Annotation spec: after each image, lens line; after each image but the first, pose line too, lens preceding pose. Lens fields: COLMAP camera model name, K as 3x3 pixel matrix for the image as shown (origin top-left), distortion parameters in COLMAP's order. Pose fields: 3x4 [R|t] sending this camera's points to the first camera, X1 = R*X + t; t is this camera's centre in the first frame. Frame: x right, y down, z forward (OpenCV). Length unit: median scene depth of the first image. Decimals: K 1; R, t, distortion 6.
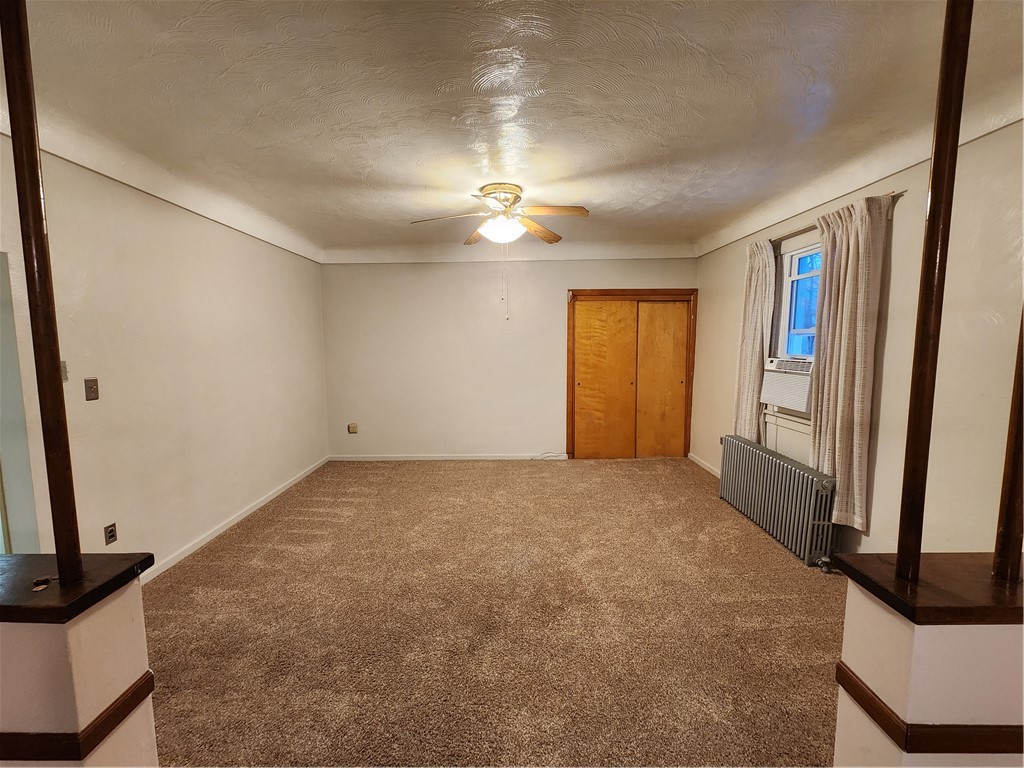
lens RADIAL K [[417.6, 0, 506.9], [0, 417.6, 385.1], [0, 0, 1]] dist [0.001097, -0.000952]
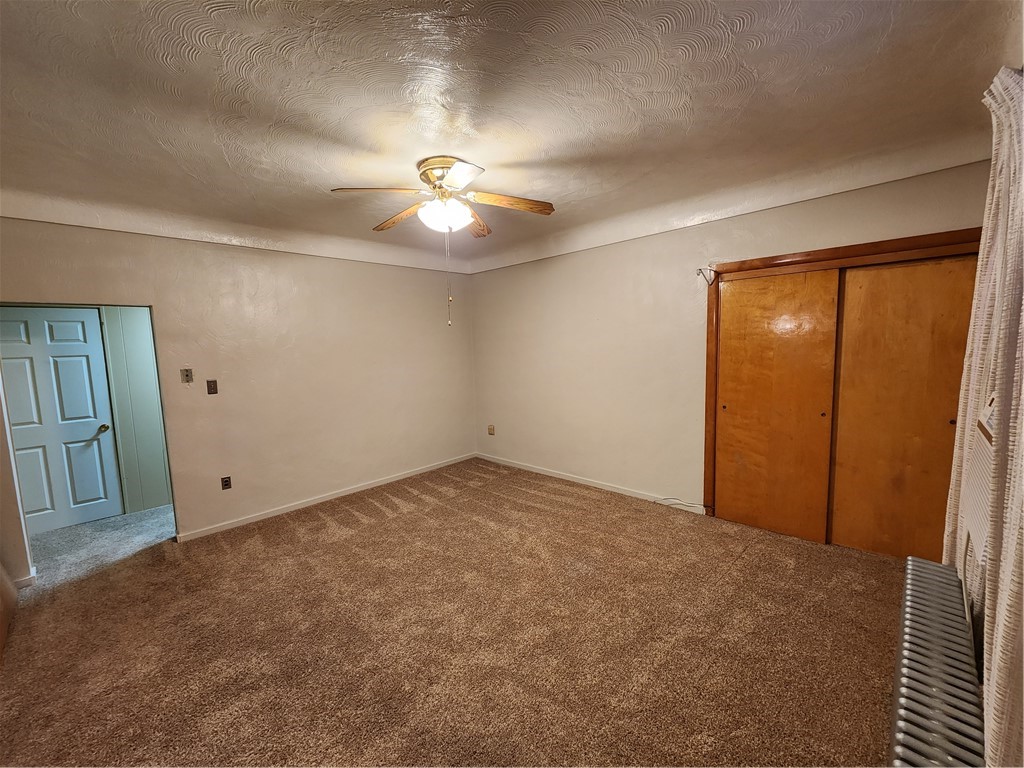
lens RADIAL K [[417.6, 0, 513.8], [0, 417.6, 387.9], [0, 0, 1]] dist [0.001097, -0.000952]
pose [[0.725357, 0.059187, -0.685823, 0.702971], [-0.046324, 0.998235, 0.037154, -0.077556], [0.686812, 0.004820, 0.726819, 0.532155]]
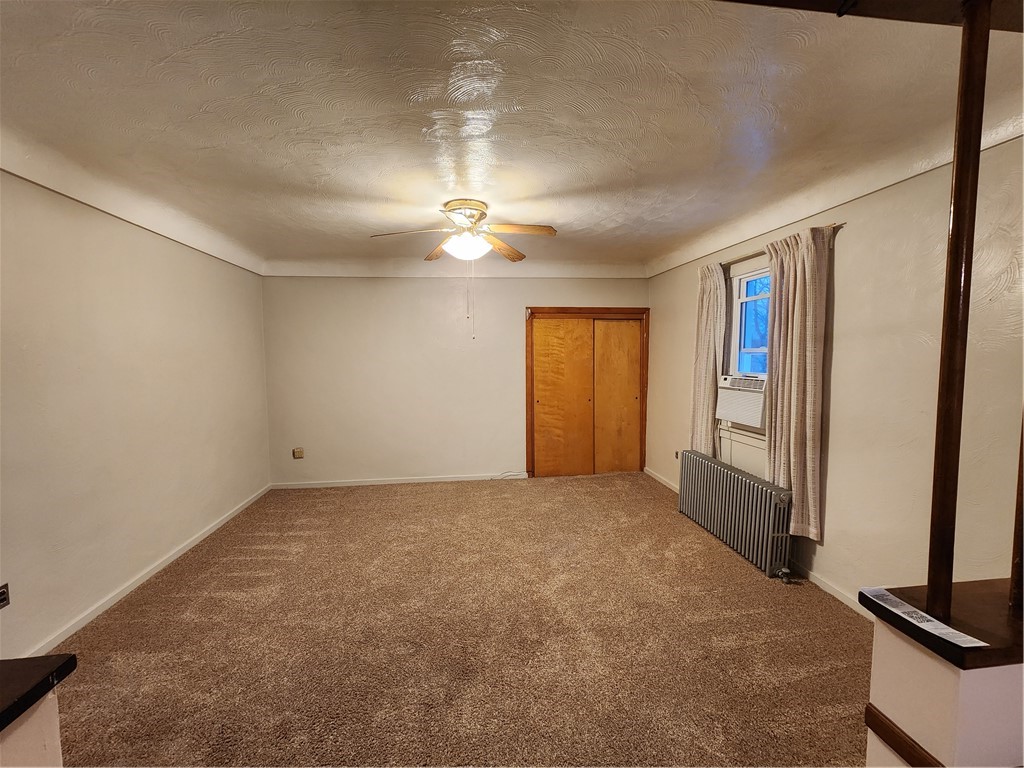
lens RADIAL K [[417.6, 0, 506.3], [0, 417.6, 386.6], [0, 0, 1]] dist [0.001097, -0.000952]
pose [[0.992197, -0.011006, 0.124196, -0.047163], [0.014785, 0.999454, -0.029550, -0.017898], [-0.123803, 0.031156, 0.991818, 0.038878]]
